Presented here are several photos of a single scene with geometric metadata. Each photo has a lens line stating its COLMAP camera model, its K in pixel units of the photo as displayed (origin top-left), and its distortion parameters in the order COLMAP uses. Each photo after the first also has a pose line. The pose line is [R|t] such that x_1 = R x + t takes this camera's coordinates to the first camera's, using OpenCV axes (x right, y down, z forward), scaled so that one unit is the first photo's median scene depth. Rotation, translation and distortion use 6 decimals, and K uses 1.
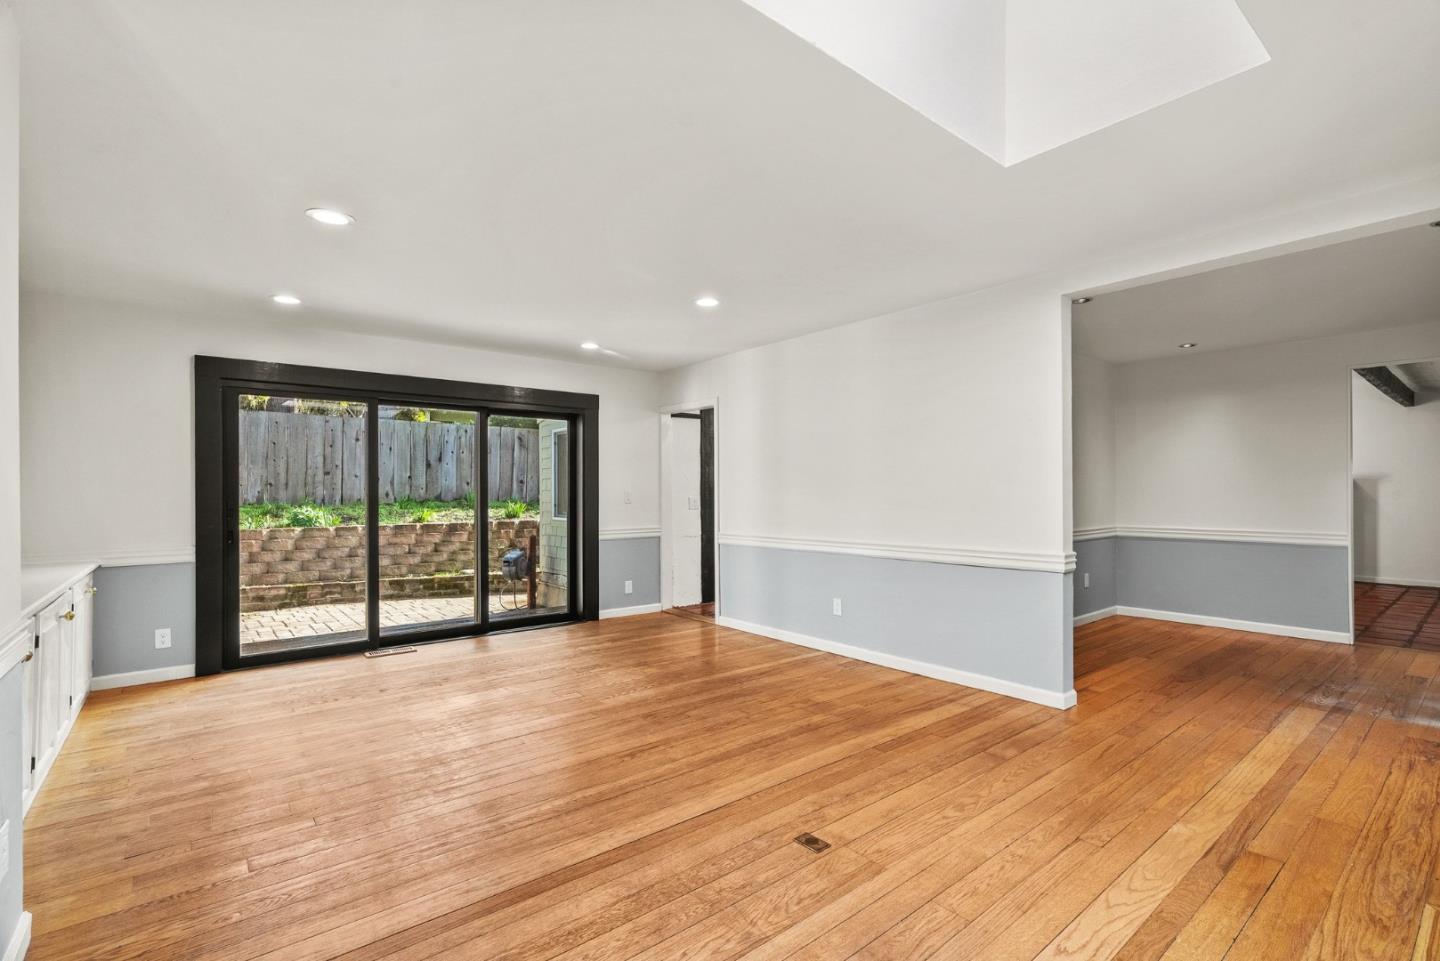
lens RADIAL K [[639.7, 0, 728.8], [0, 639.7, 489.2], [0, 0, 1]] dist [-0.020747, 0.000664]
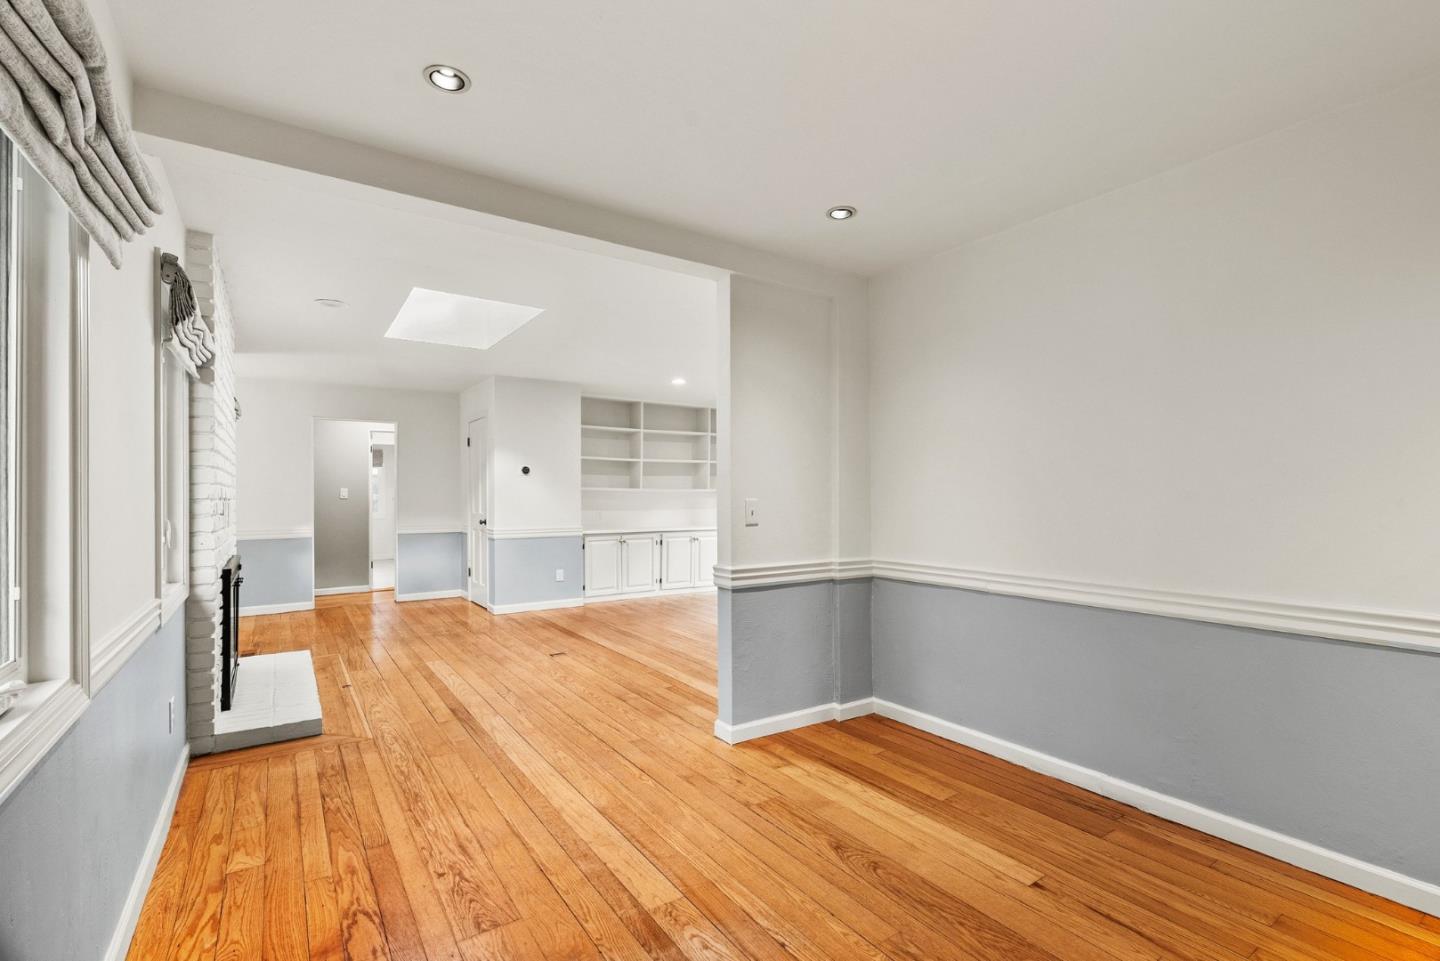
lens RADIAL K [[639.7, 0, 728.8], [0, 639.7, 489.2], [0, 0, 1]] dist [-0.020747, 0.000664]
pose [[-0.050365, -0.001489, -0.998730, 1.793639], [0.009290, 0.999955, -0.001959, -0.014183], [0.998688, -0.009377, -0.050349, 1.313615]]
